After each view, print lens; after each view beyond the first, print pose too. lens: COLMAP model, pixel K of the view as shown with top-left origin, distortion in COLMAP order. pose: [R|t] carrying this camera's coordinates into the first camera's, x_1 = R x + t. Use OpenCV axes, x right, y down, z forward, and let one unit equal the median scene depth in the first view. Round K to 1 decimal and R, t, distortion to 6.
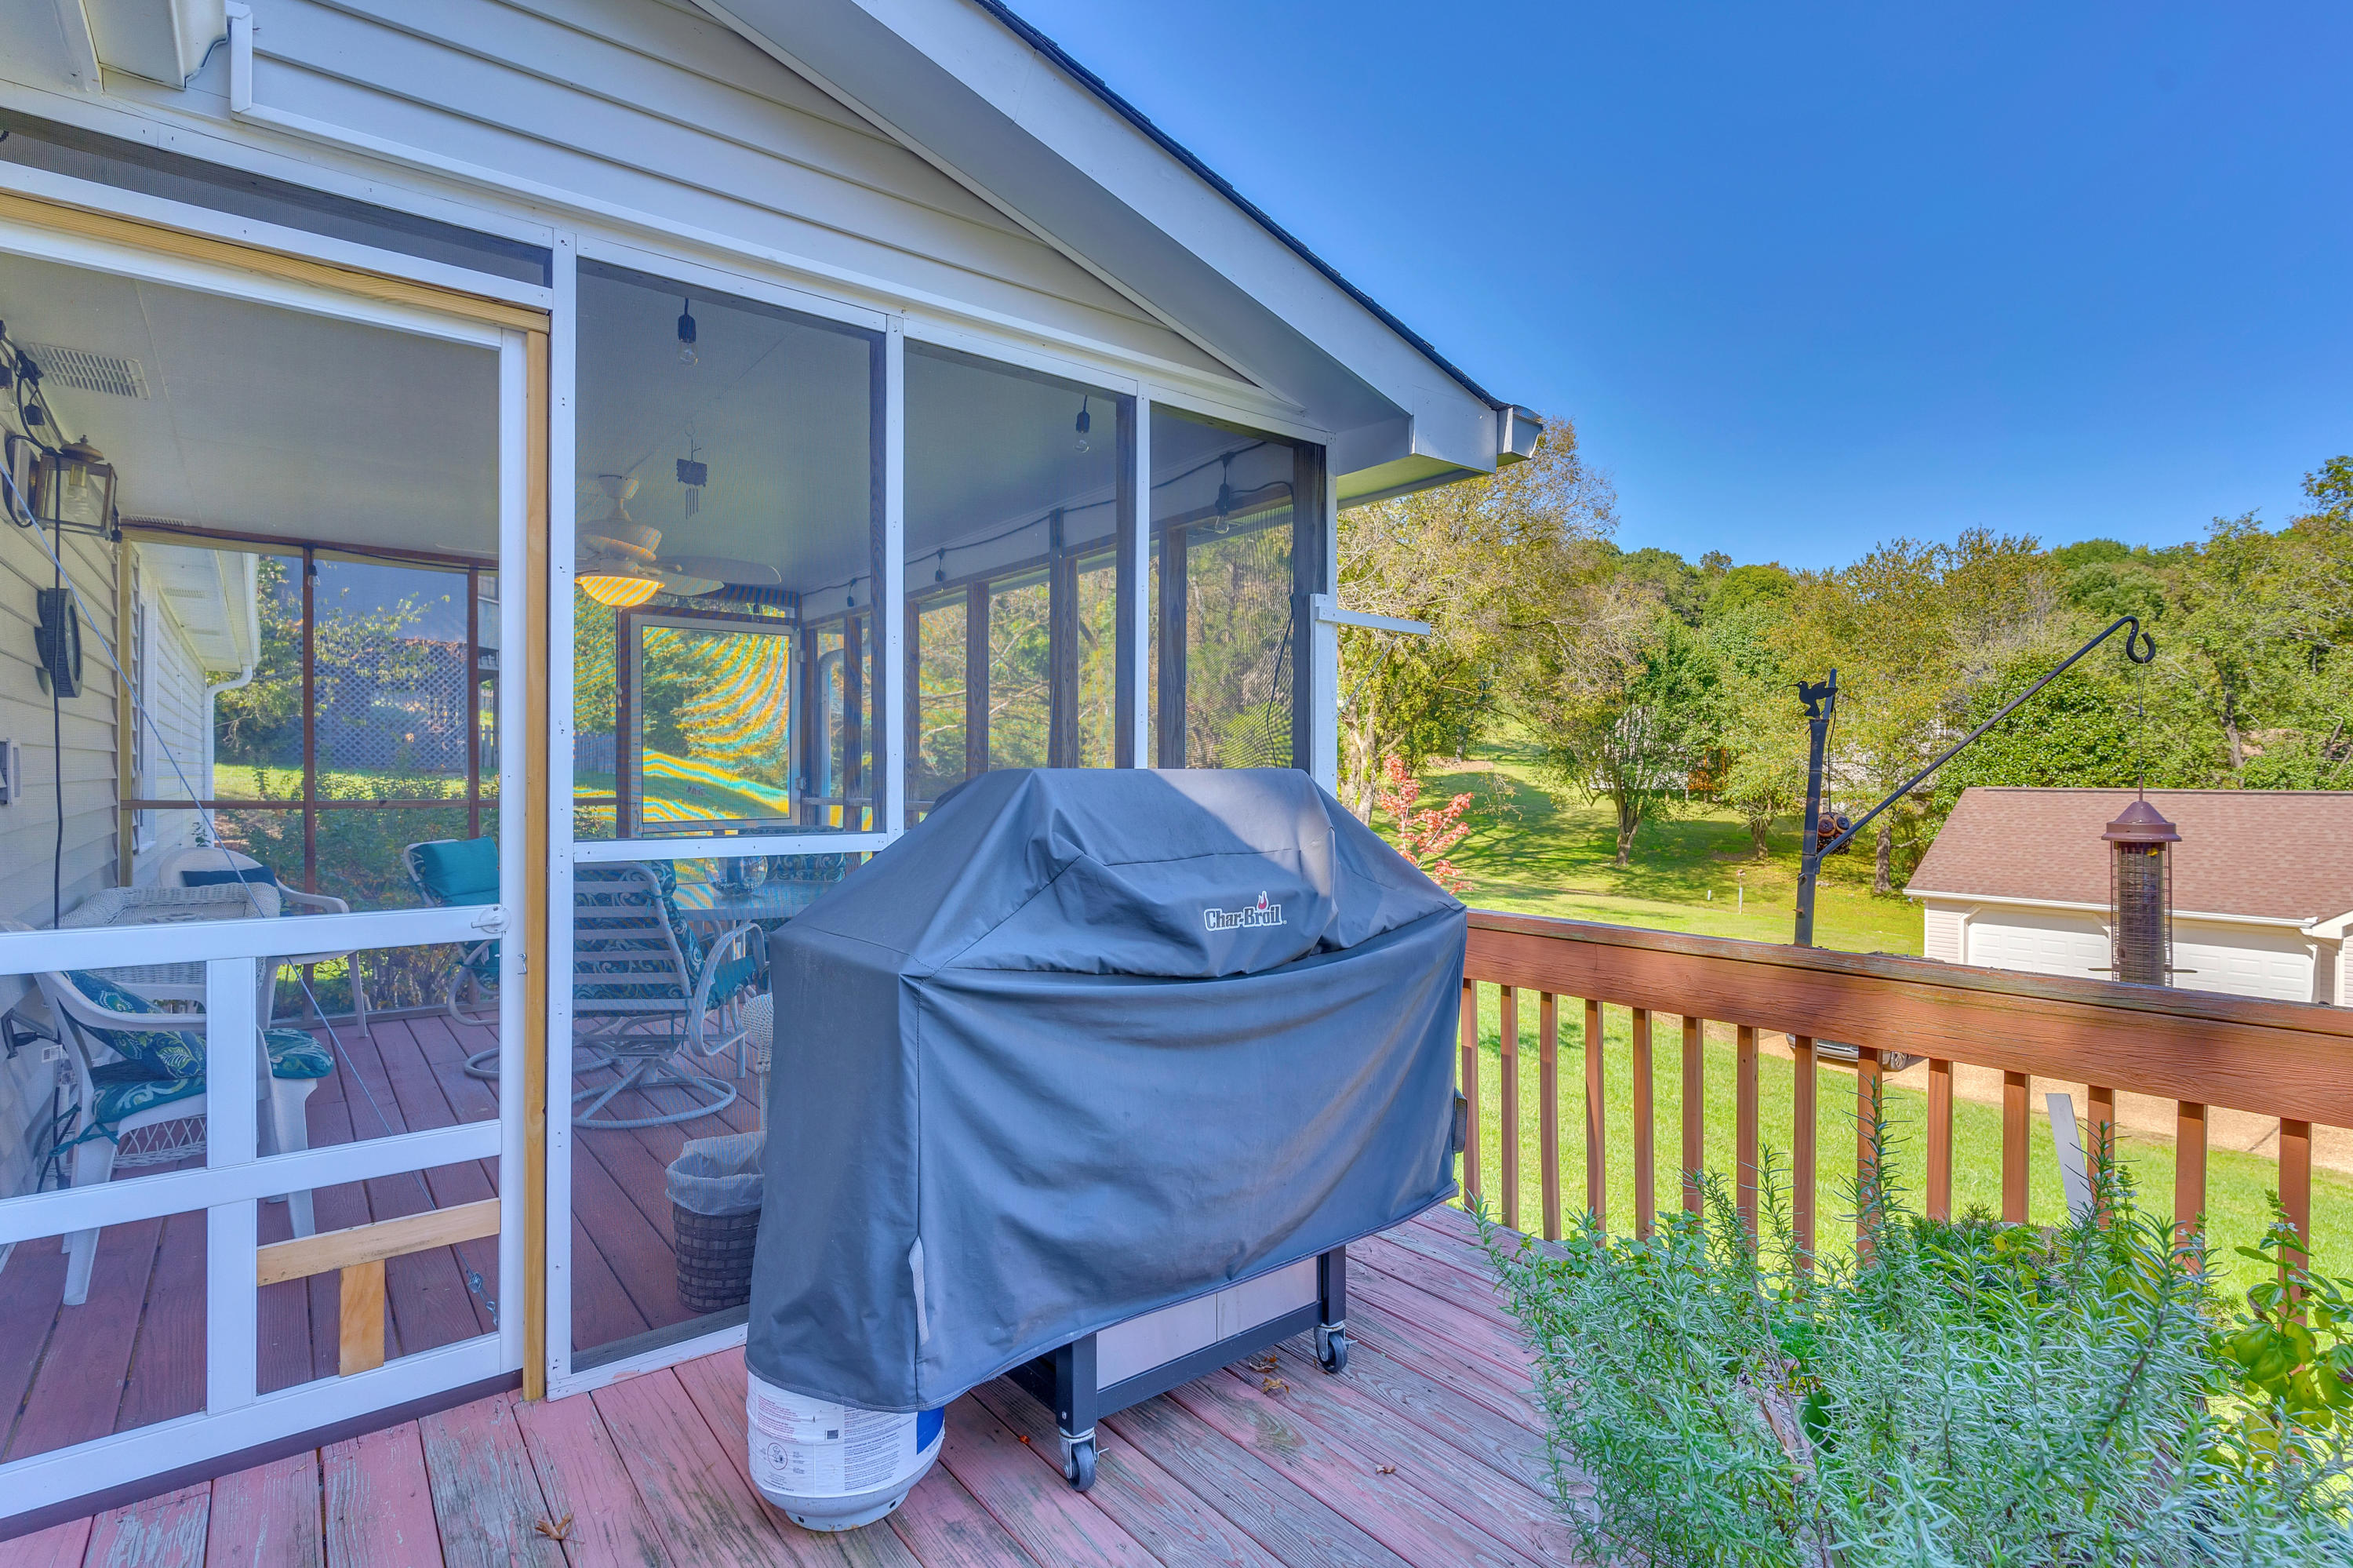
lens RADIAL K [[1139.8, 0, 1209.5], [0, 1139.8, 784.7], [0, 0, 1]] dist [0.002494, 0.000219]
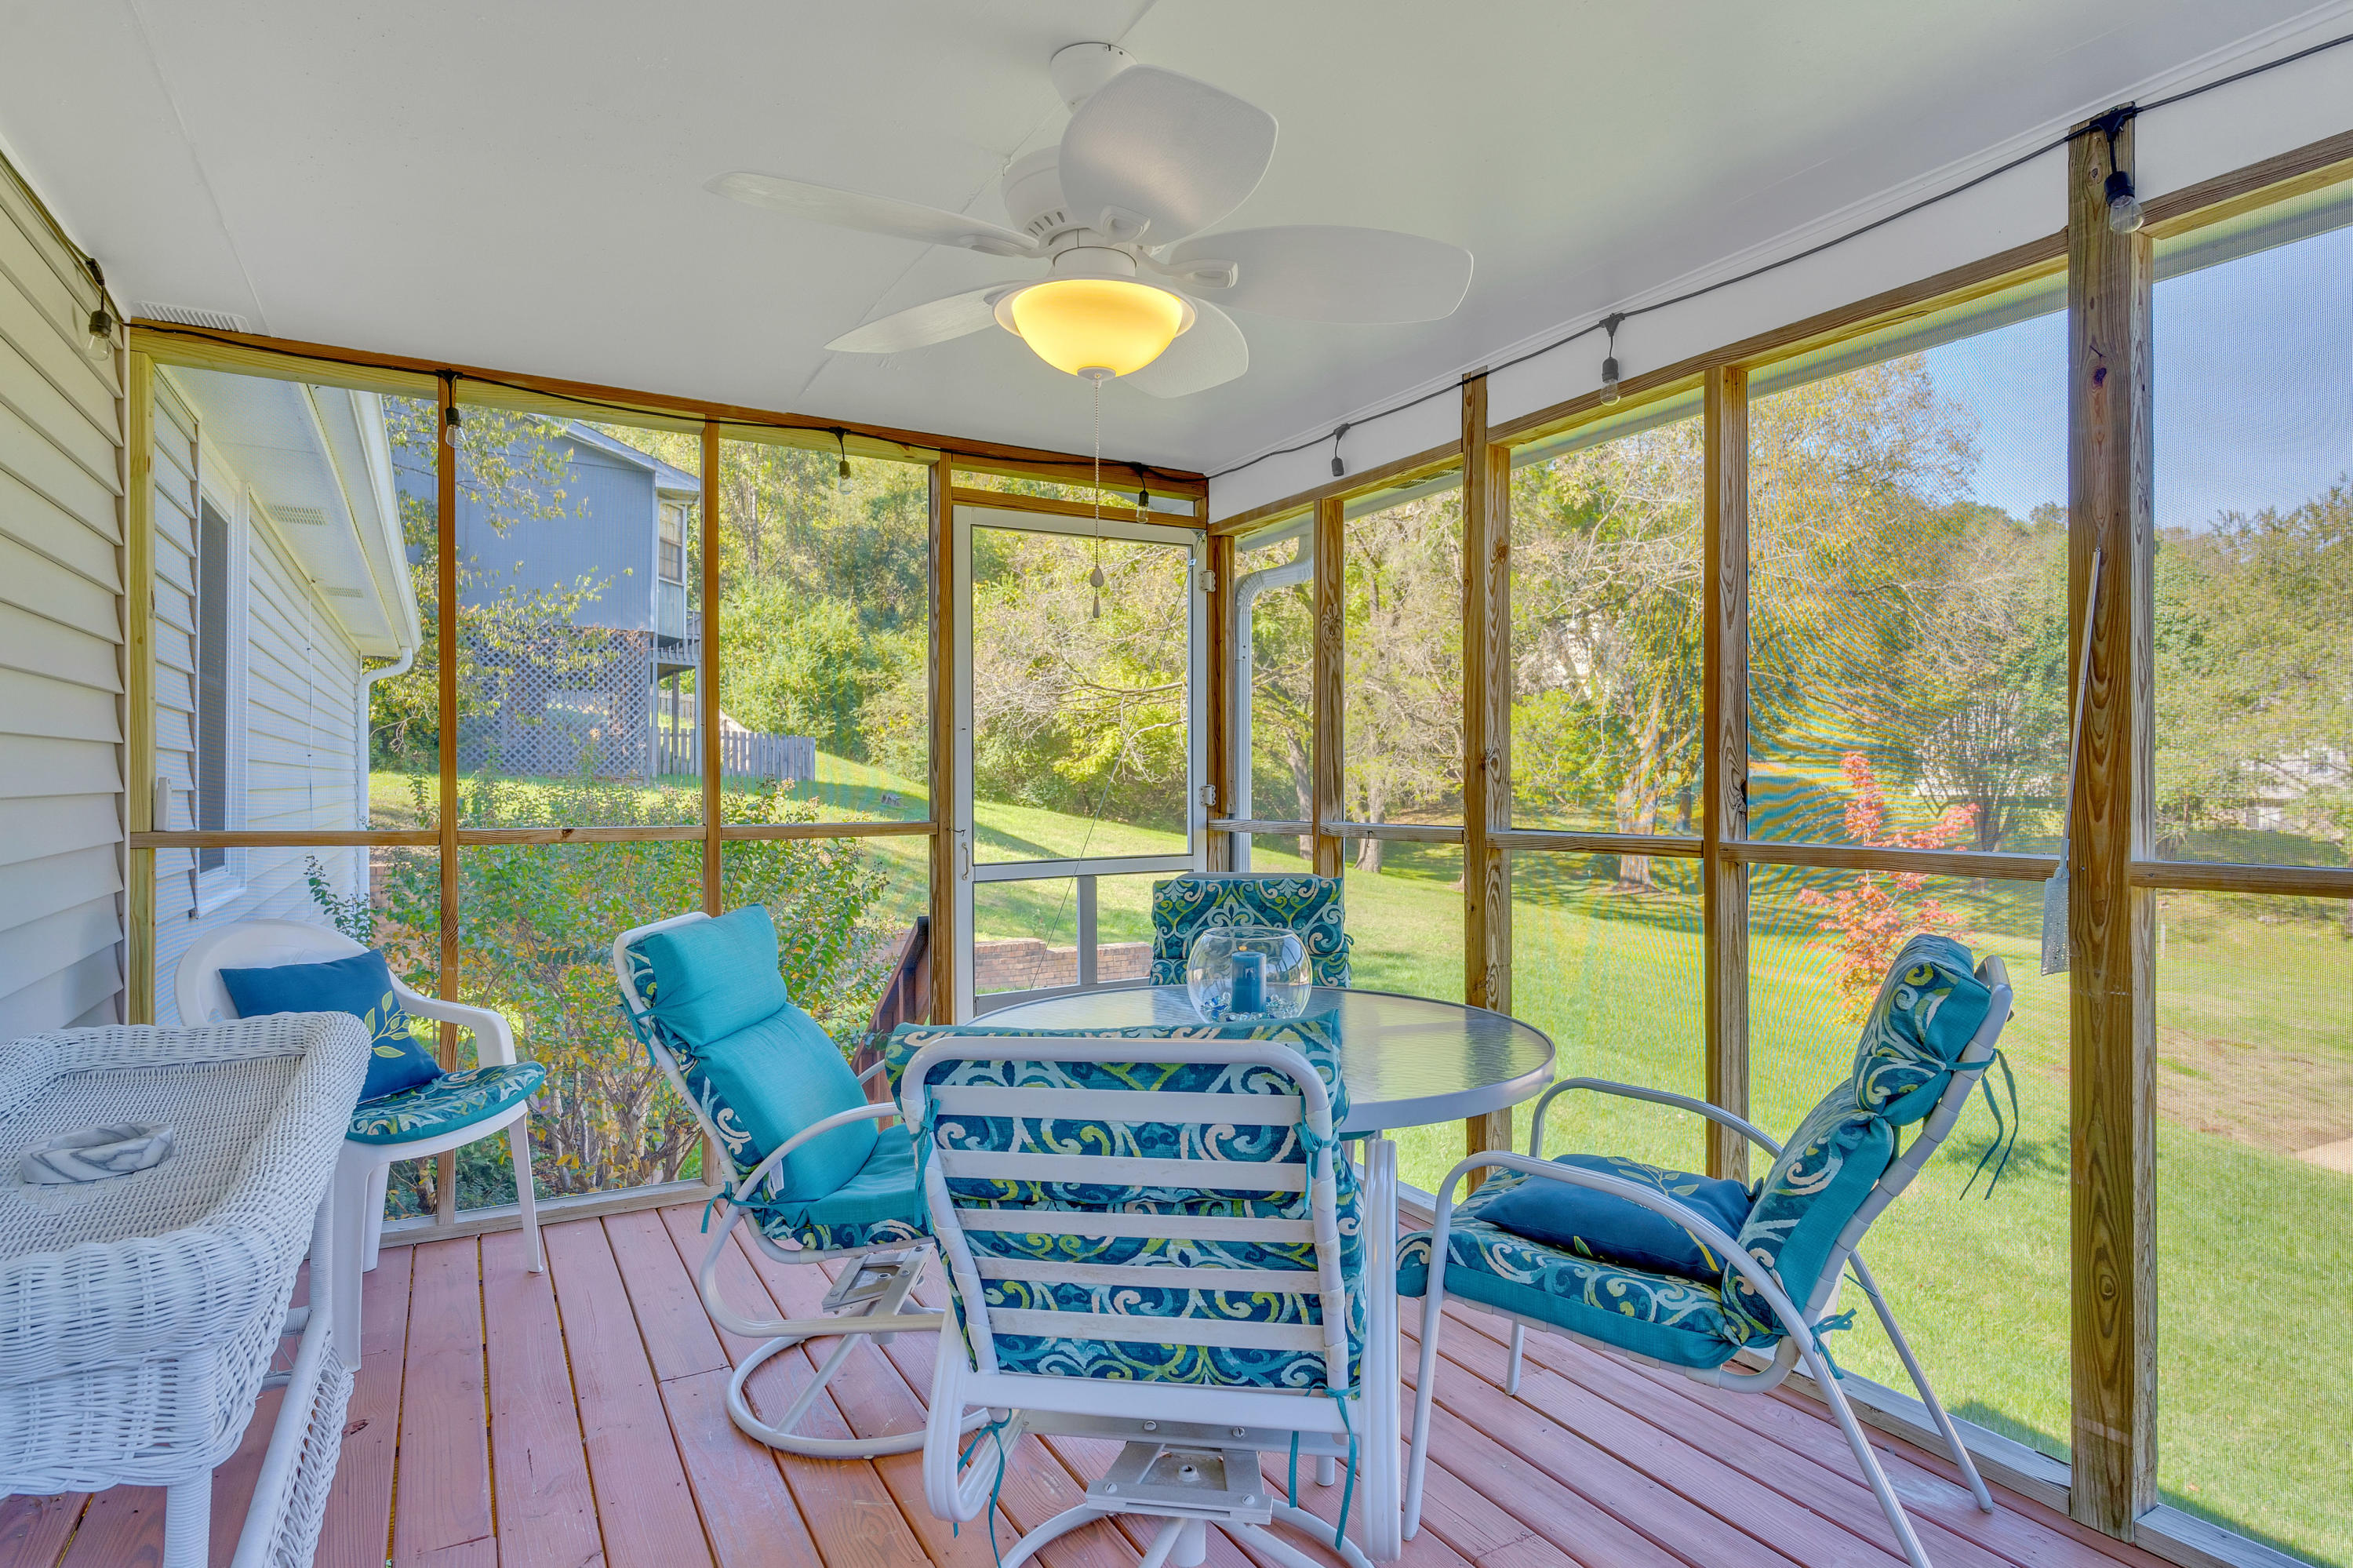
lens RADIAL K [[1209.6, 0, 1176.5], [0, 1209.6, 784.0], [0, 0, 1]] dist [0.007227, 0.000511]
pose [[0.988115, -0.003502, -0.153680, -0.142579], [0.002557, 0.999977, -0.006345, -0.001629], [0.153698, 0.005877, 0.988100, 0.193466]]
